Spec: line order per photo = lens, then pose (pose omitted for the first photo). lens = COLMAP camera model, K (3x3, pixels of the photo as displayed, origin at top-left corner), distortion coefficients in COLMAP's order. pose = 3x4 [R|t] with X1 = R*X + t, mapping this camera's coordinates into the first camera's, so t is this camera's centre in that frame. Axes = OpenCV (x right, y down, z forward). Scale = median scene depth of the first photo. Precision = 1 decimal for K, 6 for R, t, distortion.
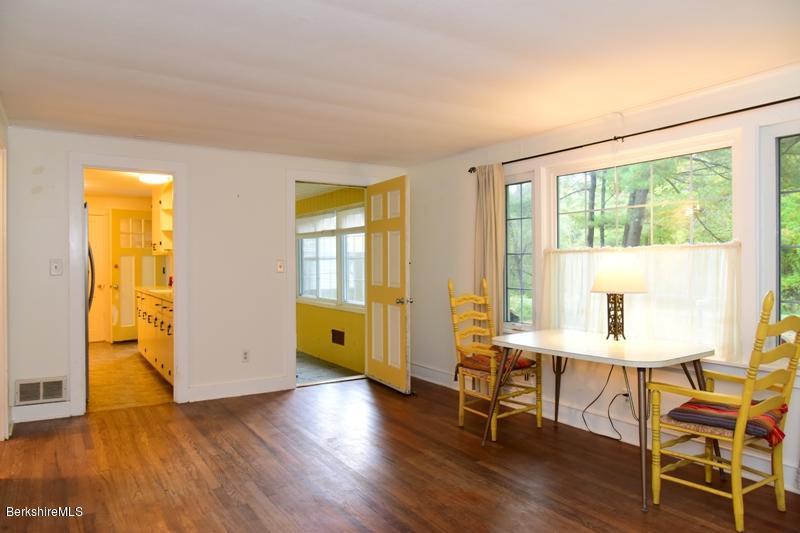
lens RADIAL K [[536.4, 0, 397.8], [0, 536.4, 269.9], [0, 0, 1]] dist [-0.021335, -0.003672]
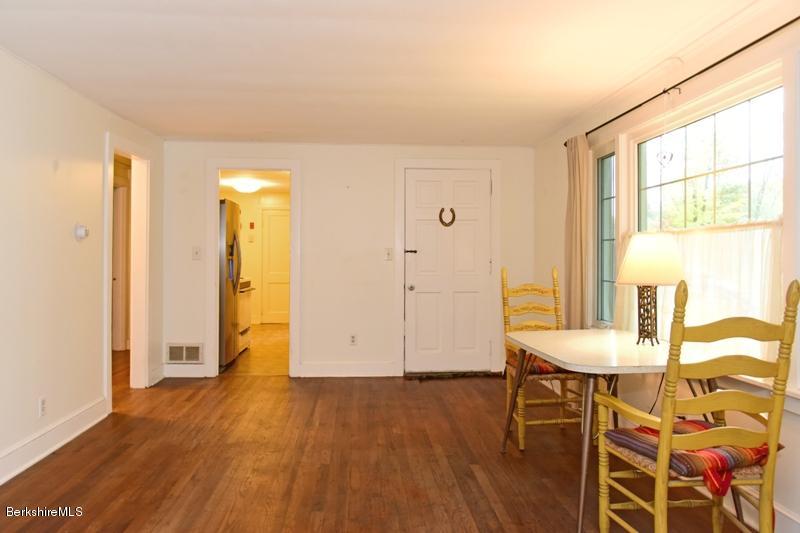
lens RADIAL K [[574.1, 0, 400.3], [0, 574.1, 263.3], [0, 0, 1]] dist [-0.009550, -0.007760]
pose [[0.882080, 0.010880, -0.470974, 0.486363], [-0.012710, 0.999919, -0.000705, 0.015297], [0.470928, 0.006608, 0.882147, 0.070347]]
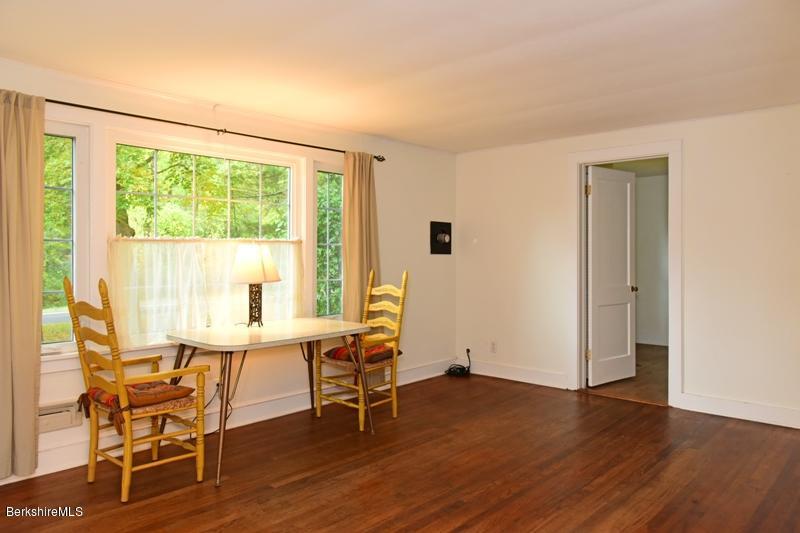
lens RADIAL K [[574.1, 0, 396.5], [0, 574.1, 267.6], [0, 0, 1]] dist [-0.009550, -0.007760]
pose [[-0.249112, -0.008247, 0.968440, -0.756143], [0.016211, 0.999788, 0.012684, 0.003043], [-0.968339, 0.018859, -0.248925, 1.003648]]
